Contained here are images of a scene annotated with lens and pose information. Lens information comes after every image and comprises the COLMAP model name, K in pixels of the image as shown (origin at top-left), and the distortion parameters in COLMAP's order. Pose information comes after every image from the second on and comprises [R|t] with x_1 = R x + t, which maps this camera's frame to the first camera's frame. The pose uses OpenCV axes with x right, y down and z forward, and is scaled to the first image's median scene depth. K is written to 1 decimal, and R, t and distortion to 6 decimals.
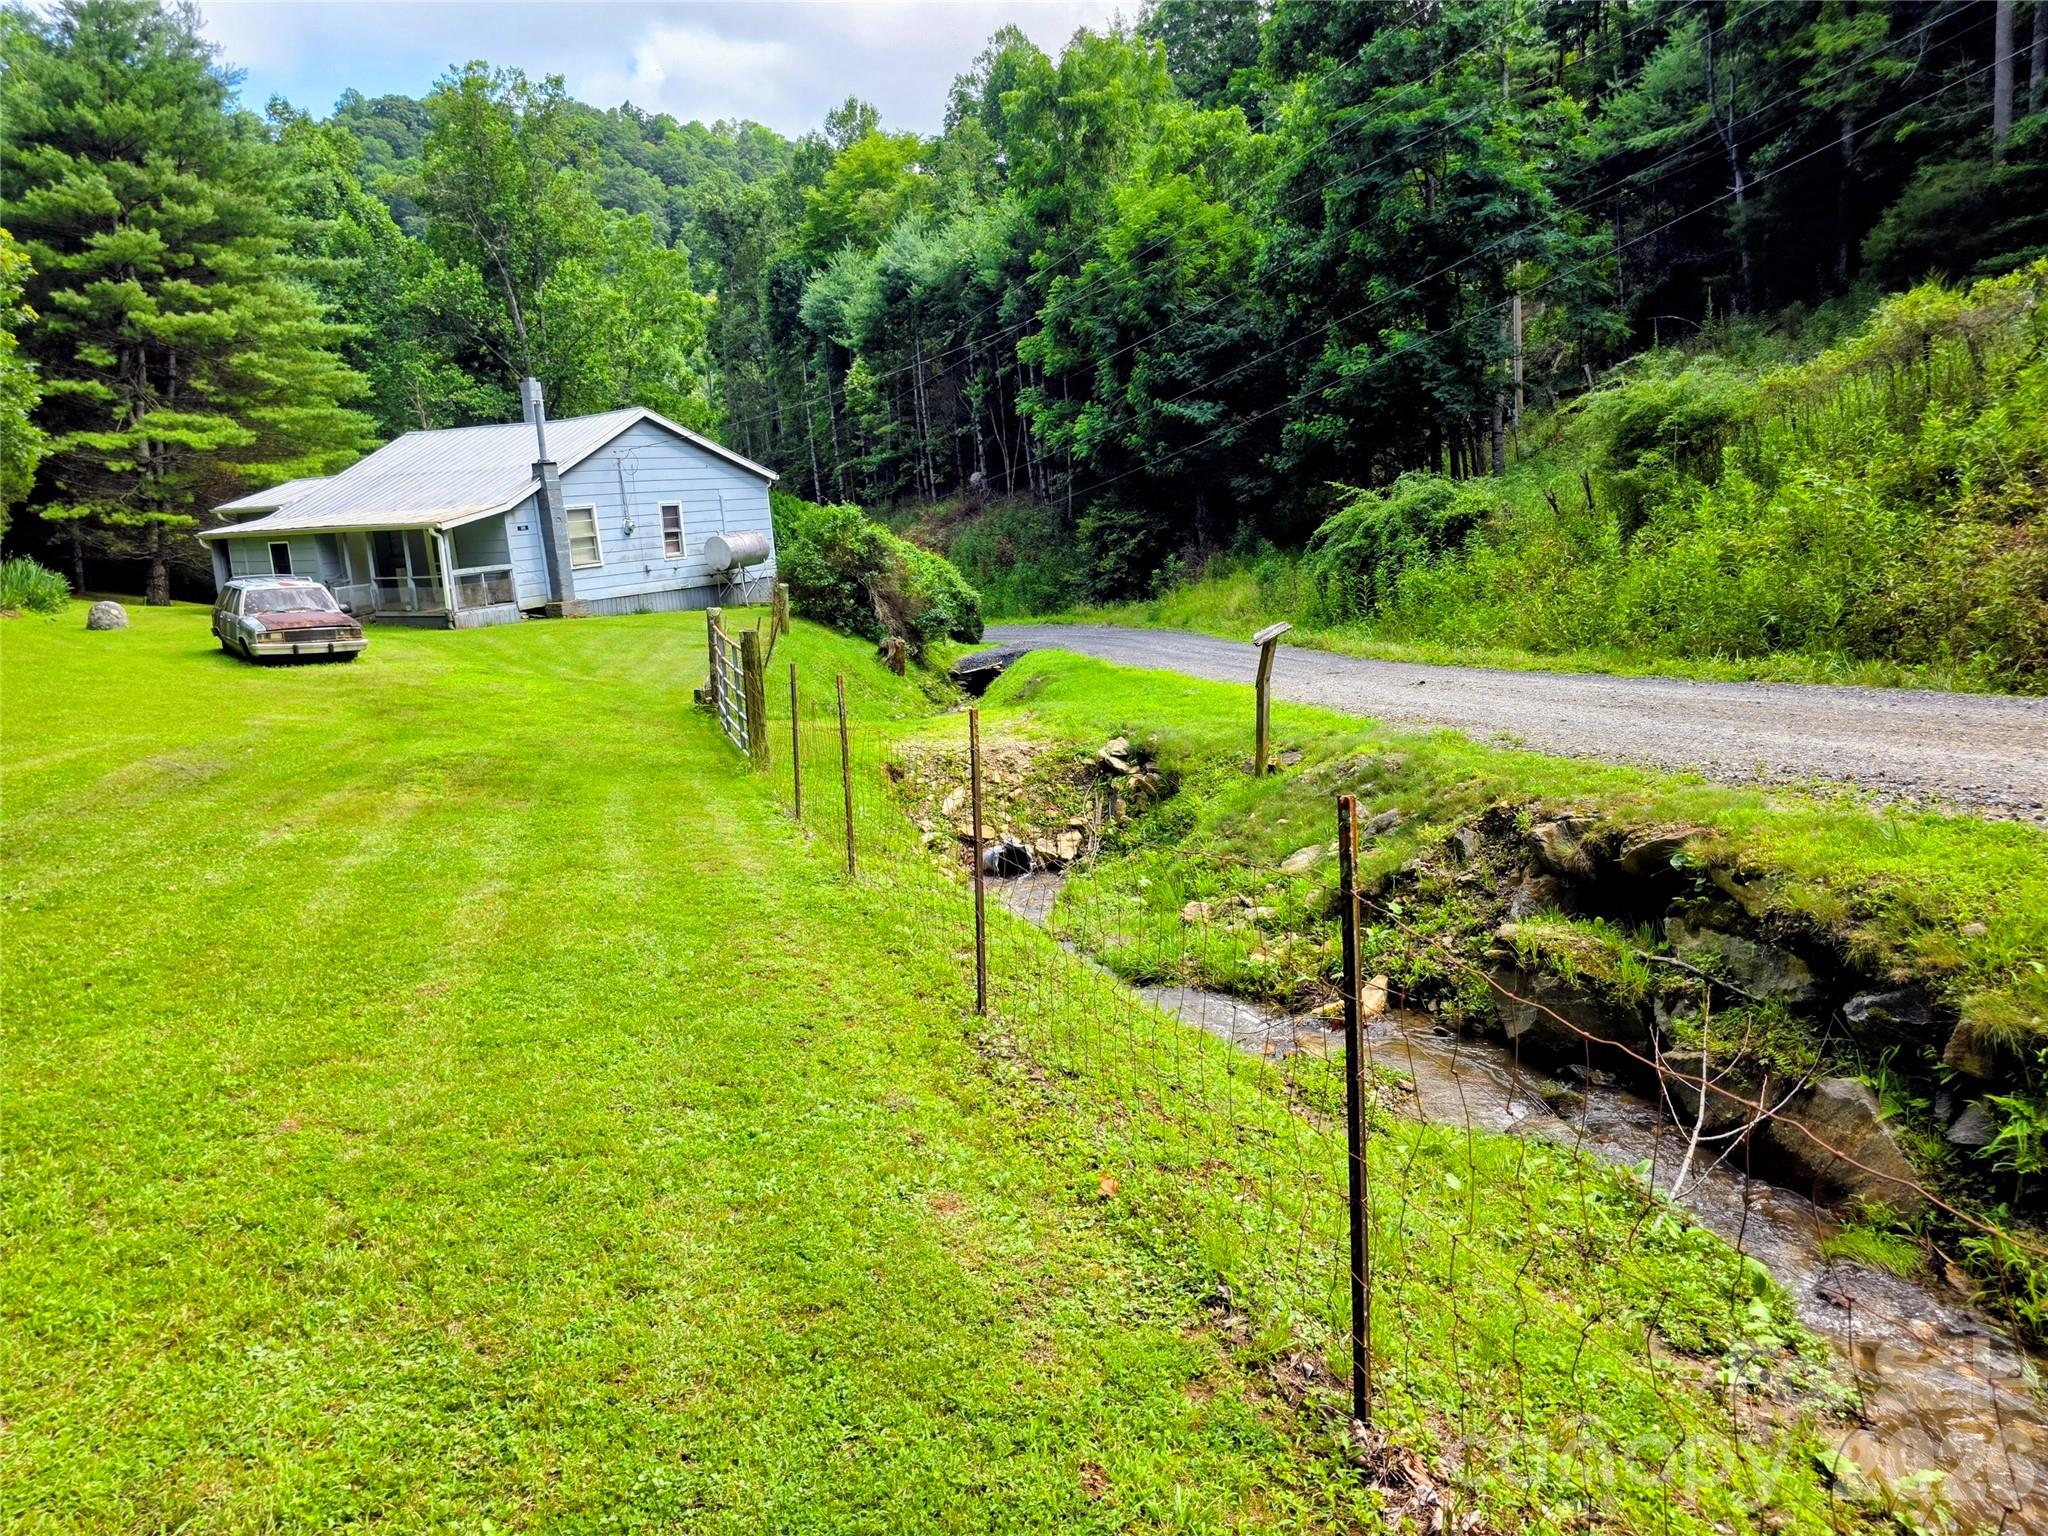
lens RADIAL K [[1368.3, 0, 1024.0], [0, 1368.3, 768.0], [0, 0, 1]] dist [0.072885, -0.042566]
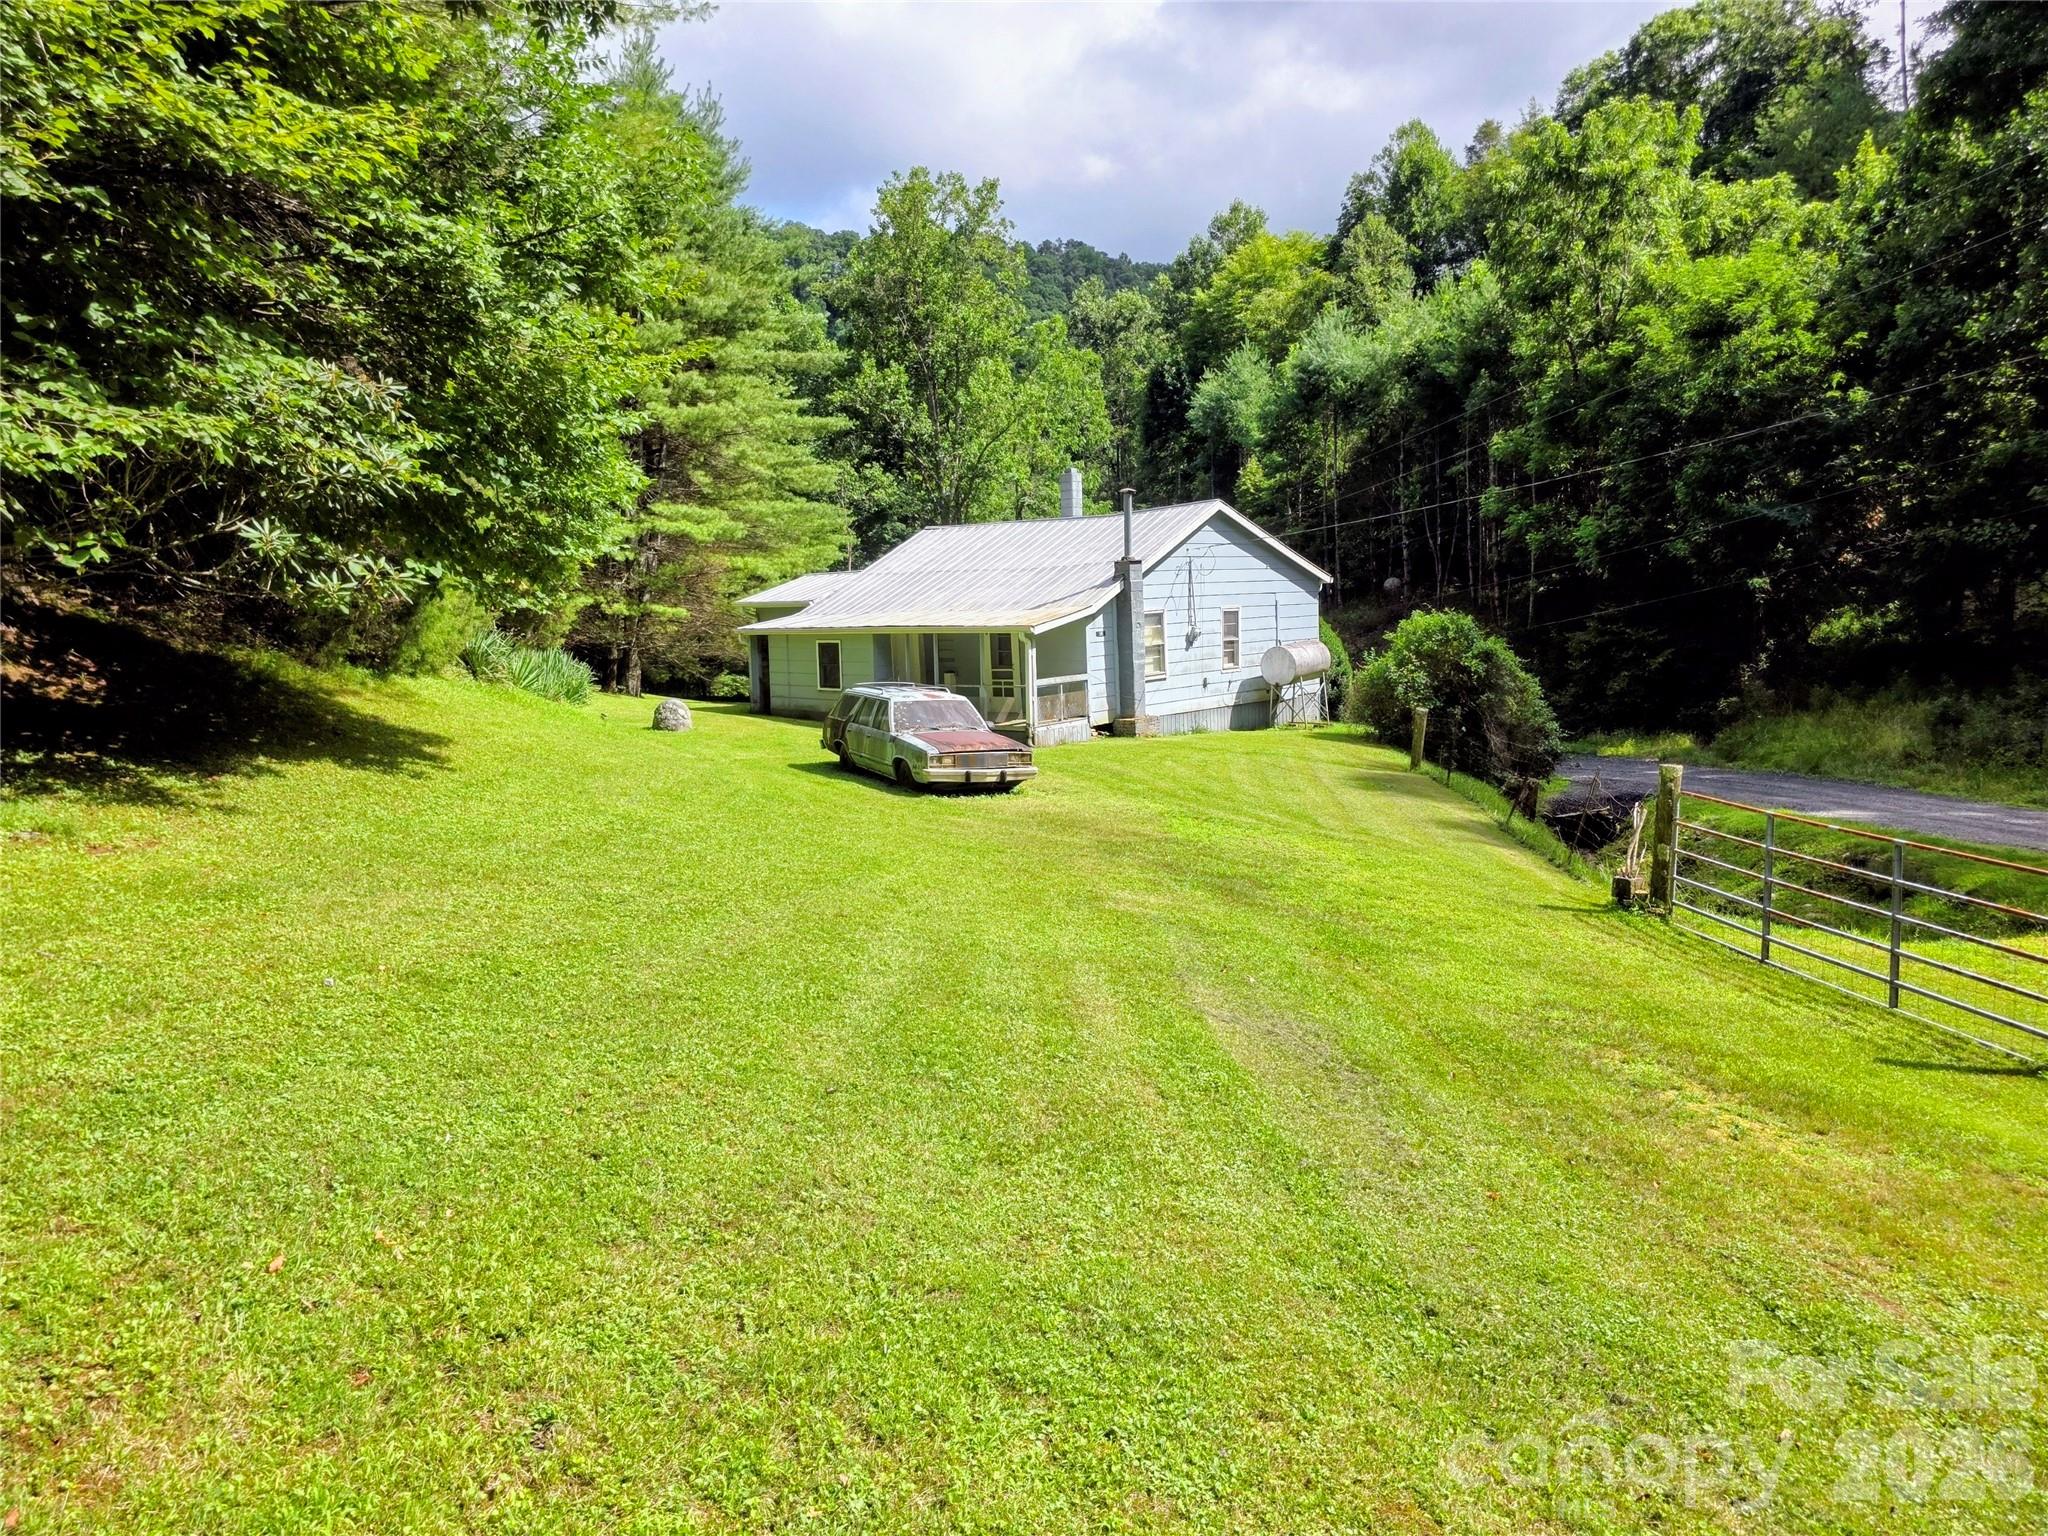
lens RADIAL K [[1337.7, 0, 1024.0], [0, 1337.7, 768.0], [0, 0, 1]] dist [0.114657, -0.091951]
pose [[0.984073, 0.050630, -0.170404, -0.219625], [-0.062472, 0.995937, -0.064863, -0.025109], [0.166428, 0.074476, 0.983237, 0.134423]]
